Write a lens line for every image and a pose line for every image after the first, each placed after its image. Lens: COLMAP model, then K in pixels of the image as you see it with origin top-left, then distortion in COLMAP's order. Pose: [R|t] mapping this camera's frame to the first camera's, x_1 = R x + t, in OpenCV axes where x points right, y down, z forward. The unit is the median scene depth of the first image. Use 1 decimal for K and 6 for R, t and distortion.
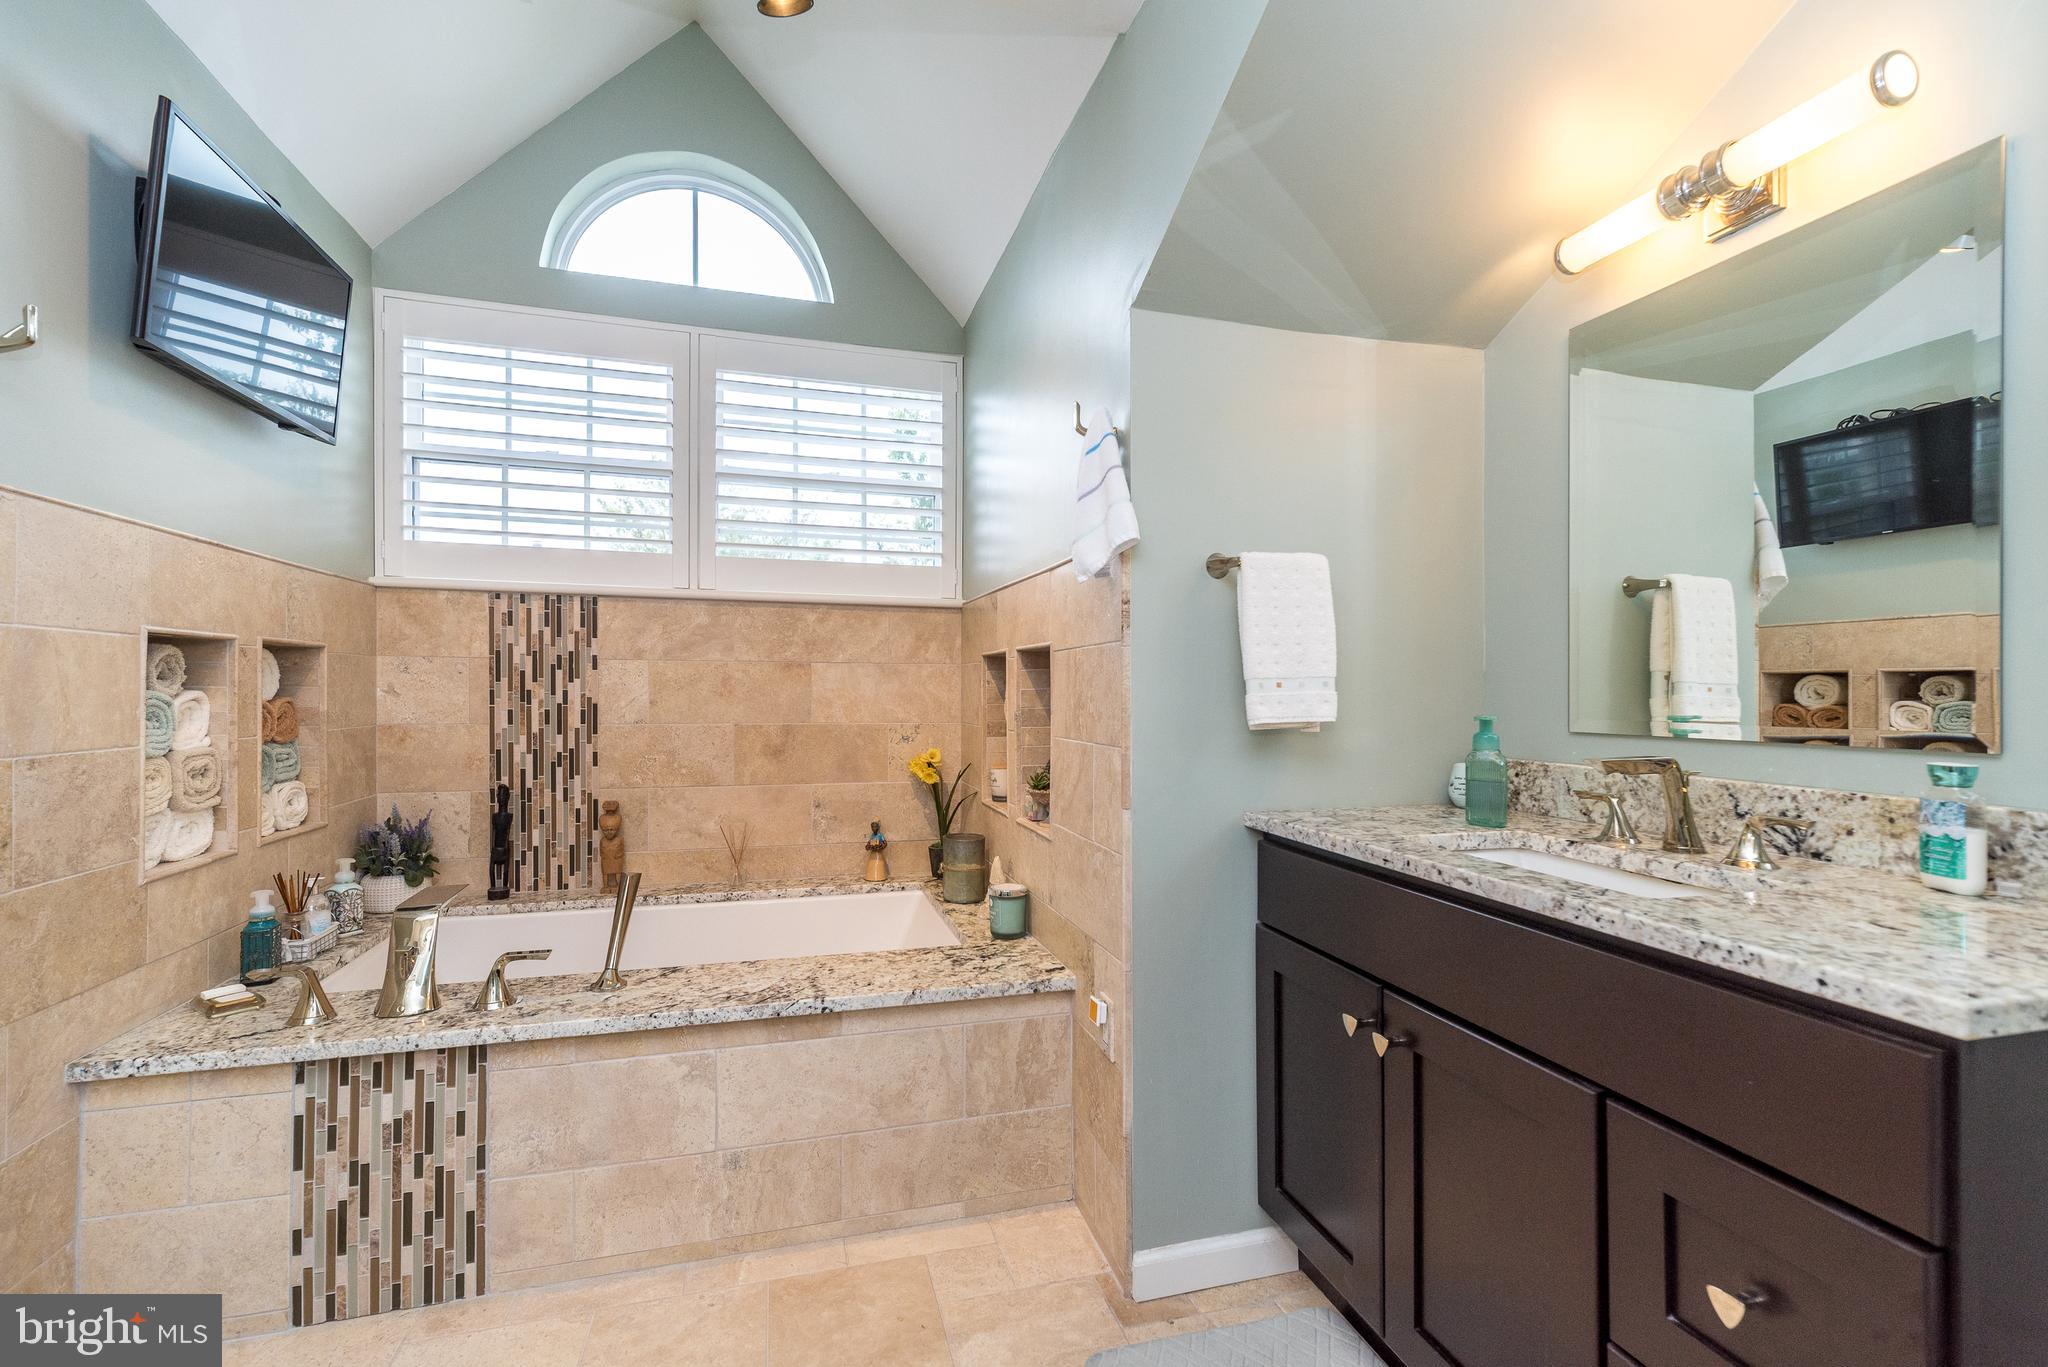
lens RADIAL K [[891.2, 0, 1007.9], [0, 891.2, 695.7], [0, 0, 1]] dist [0.010250, 0.000144]
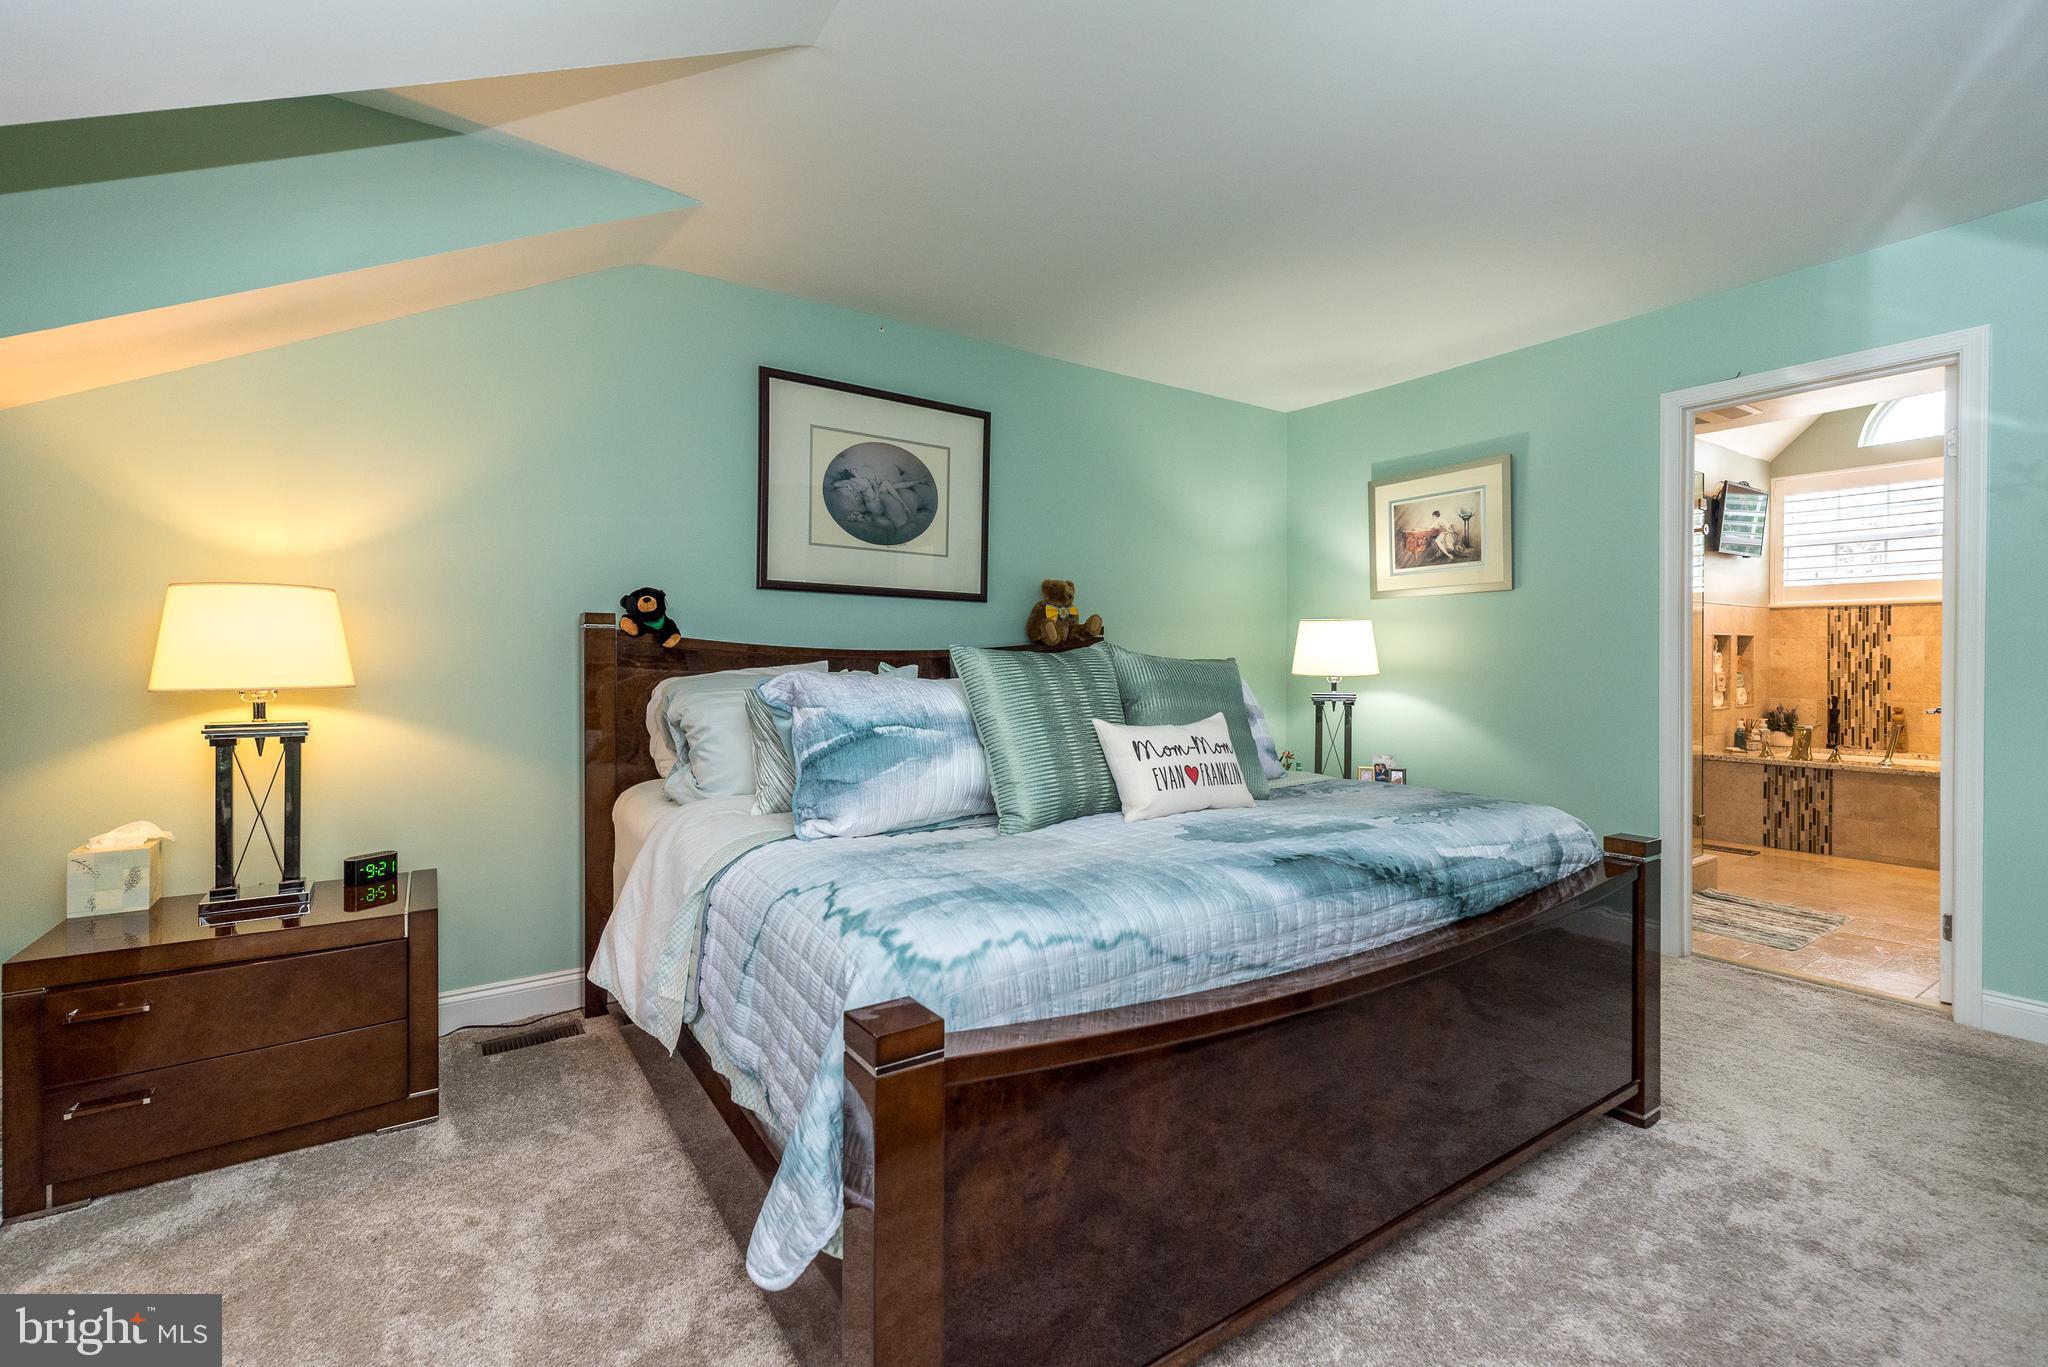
lens RADIAL K [[897.2, 0, 1025.1], [0, 897.2, 671.4], [0, 0, 1]] dist [0.004552, 0.000219]
pose [[0.334336, 0.006607, -0.942431, 0.828650], [-0.001174, 0.999978, 0.006594, 0.028014], [0.942453, -0.001098, 0.334336, -1.565532]]
